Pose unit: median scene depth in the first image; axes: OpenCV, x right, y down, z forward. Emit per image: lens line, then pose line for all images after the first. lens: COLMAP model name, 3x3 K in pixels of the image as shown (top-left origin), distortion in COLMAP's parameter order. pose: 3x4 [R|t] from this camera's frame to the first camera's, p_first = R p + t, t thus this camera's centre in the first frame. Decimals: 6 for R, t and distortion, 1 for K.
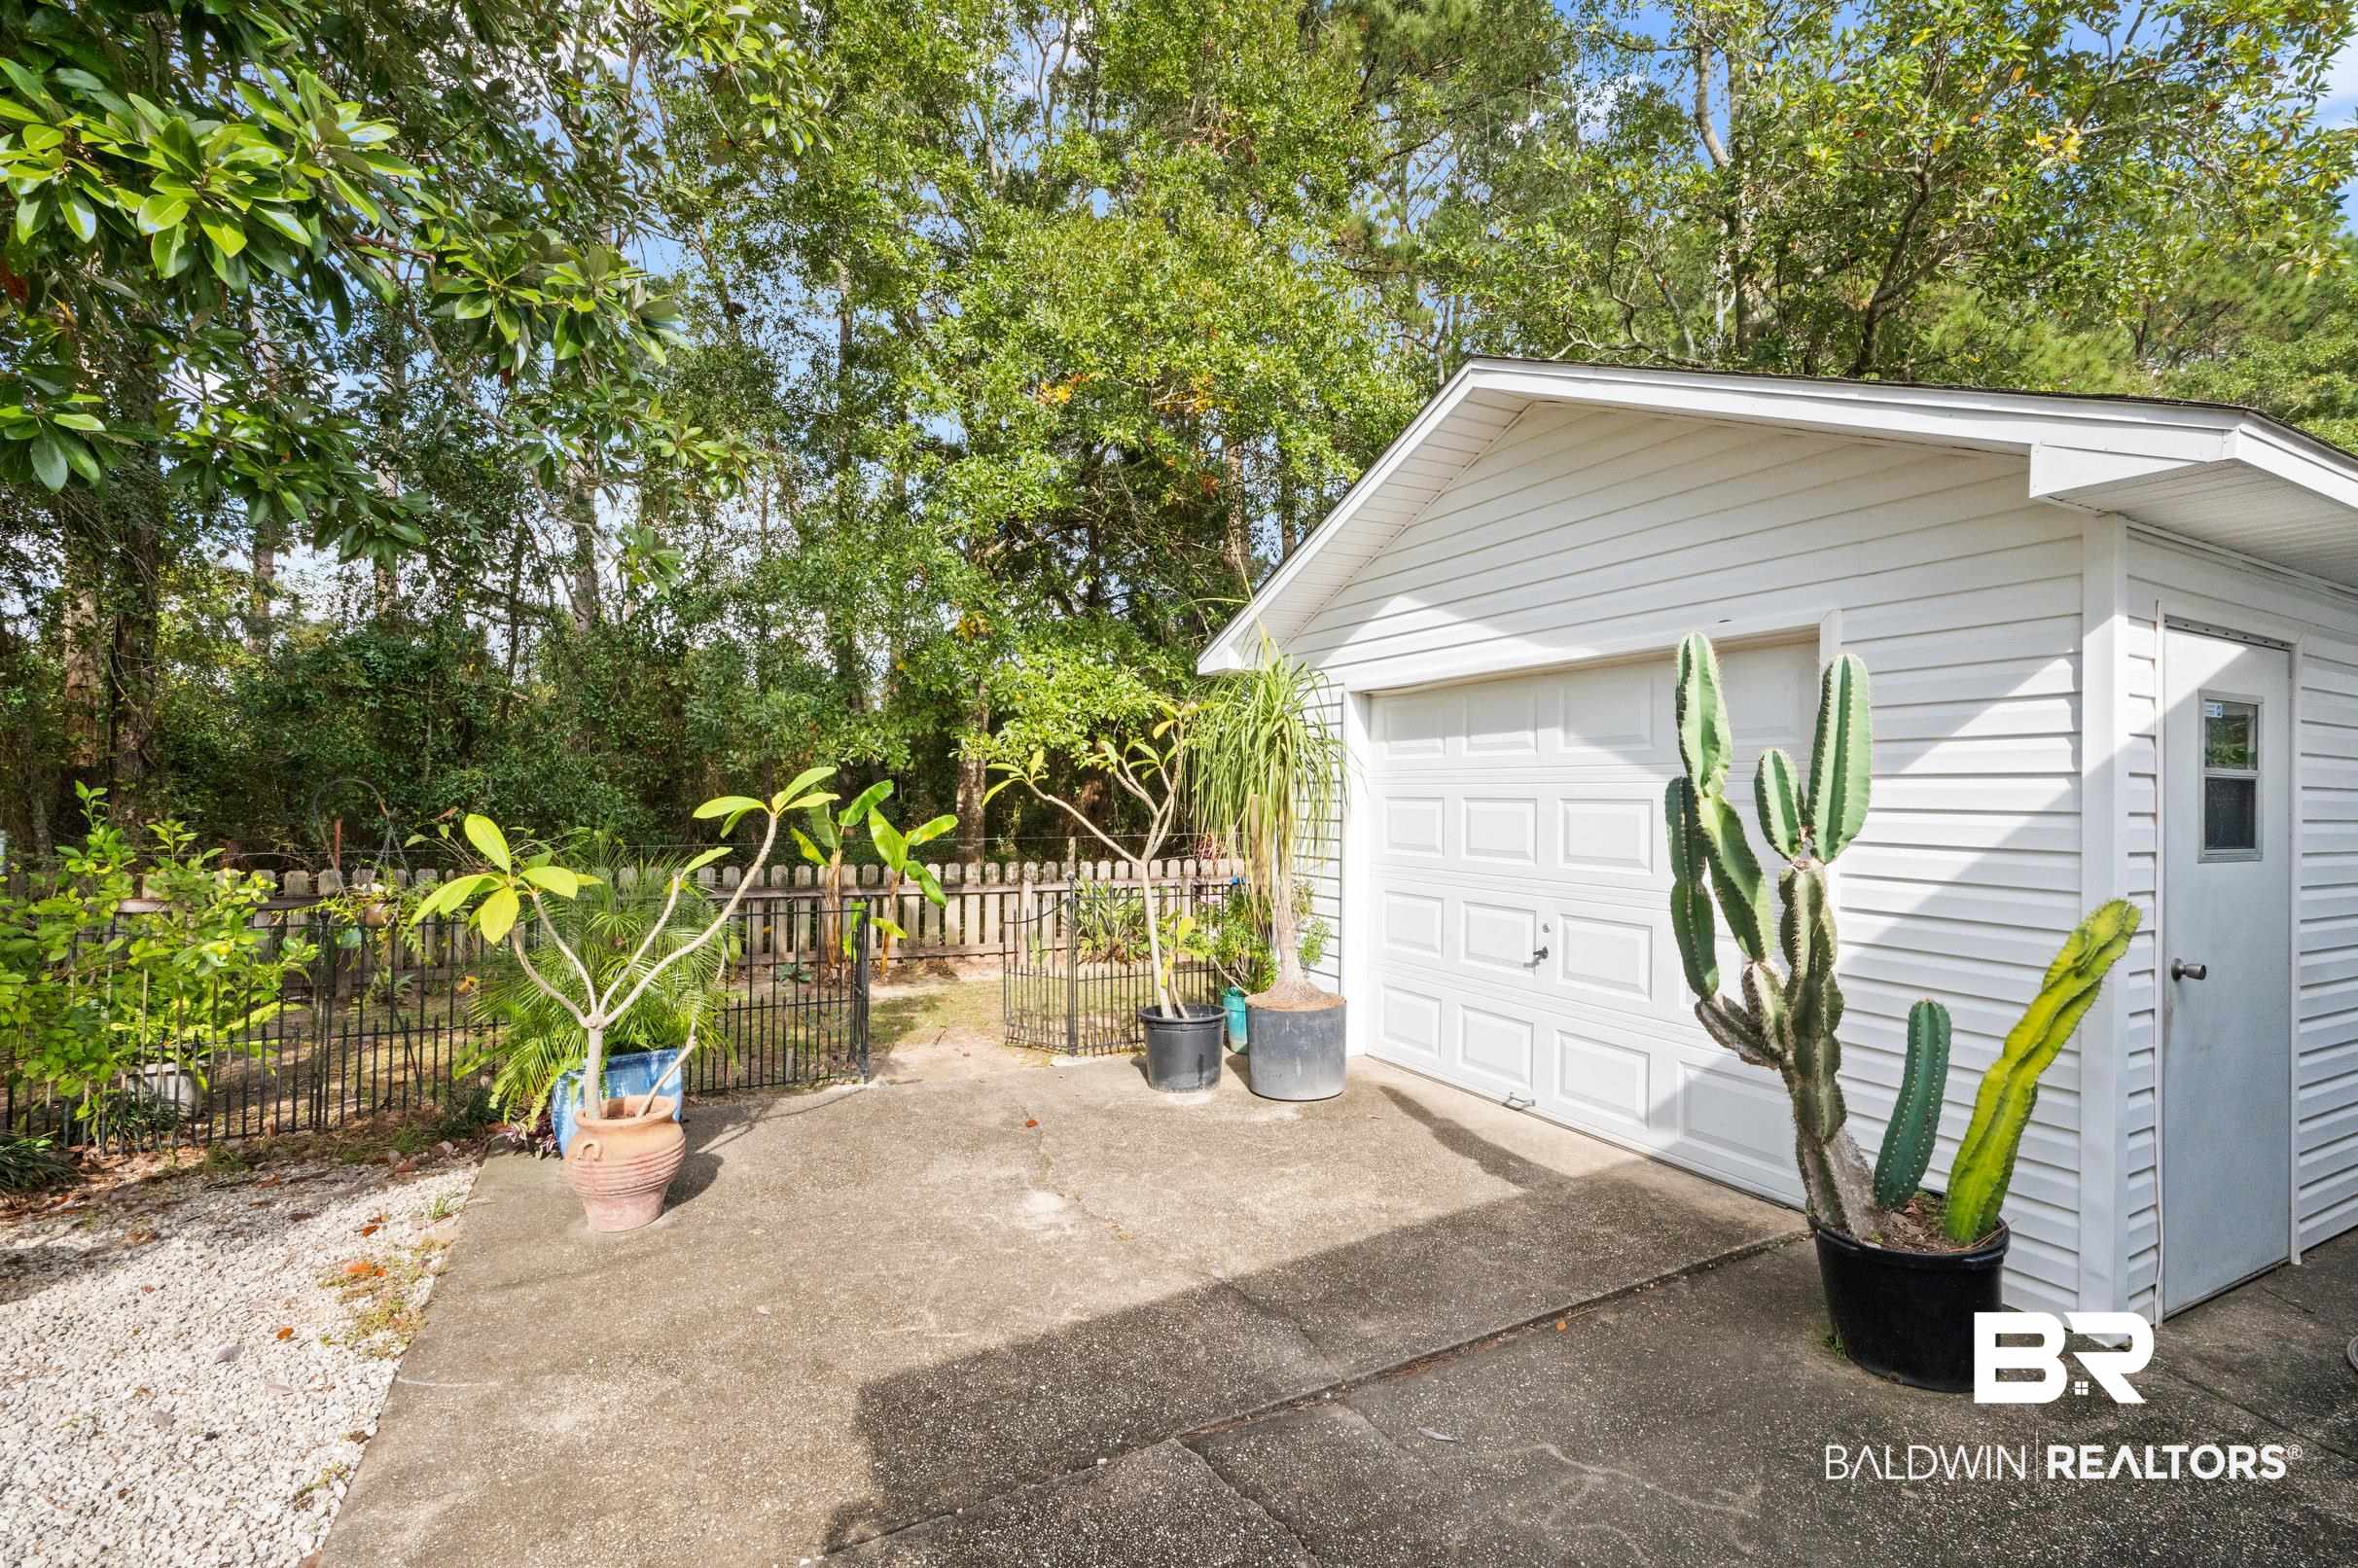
lens RADIAL K [[1040.1, 0, 1179.5], [0, 1040.1, 792.9], [0, 0, 1]] dist [0.000576, -0.000002]
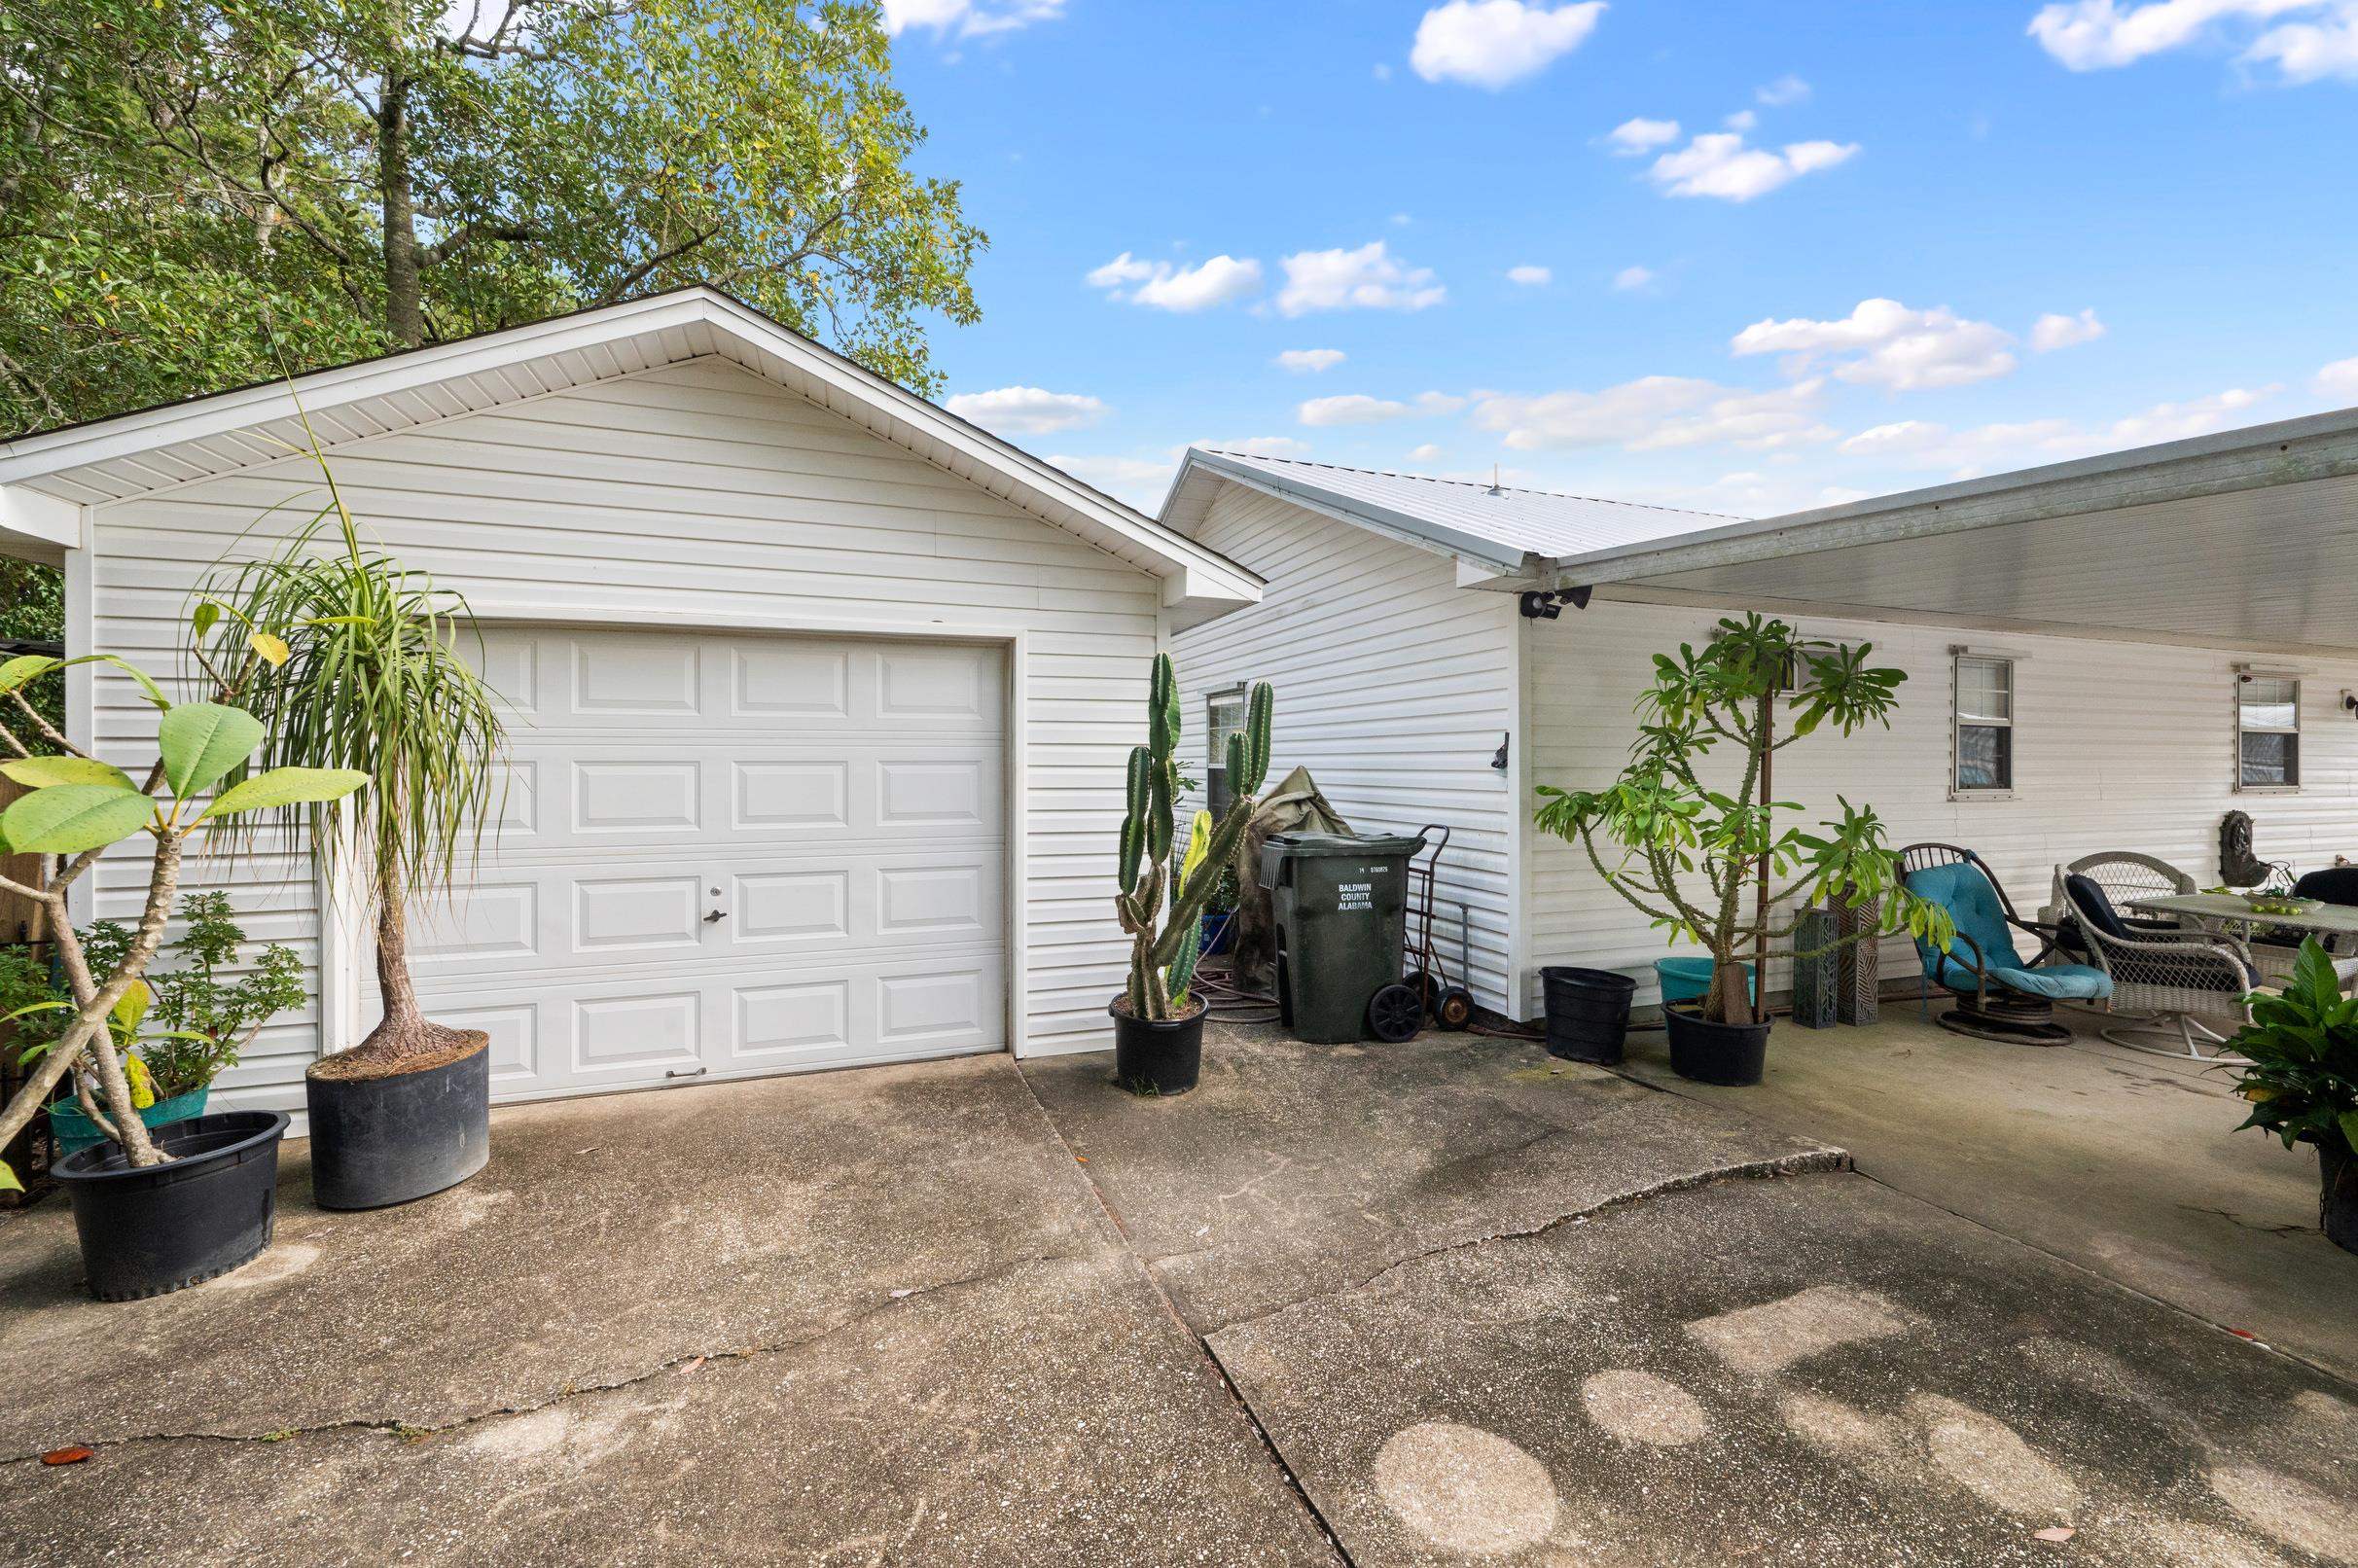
lens RADIAL K [[969.0, 0, 1179.0], [0, 969.0, 784.0], [0, 0, 1]] dist [-0.000769, -0.000305]
pose [[0.131718, -0.035038, 0.990668, -0.627870], [-0.002043, 0.999363, 0.035617, -0.008539], [-0.991285, -0.006716, 0.131563, 0.546782]]
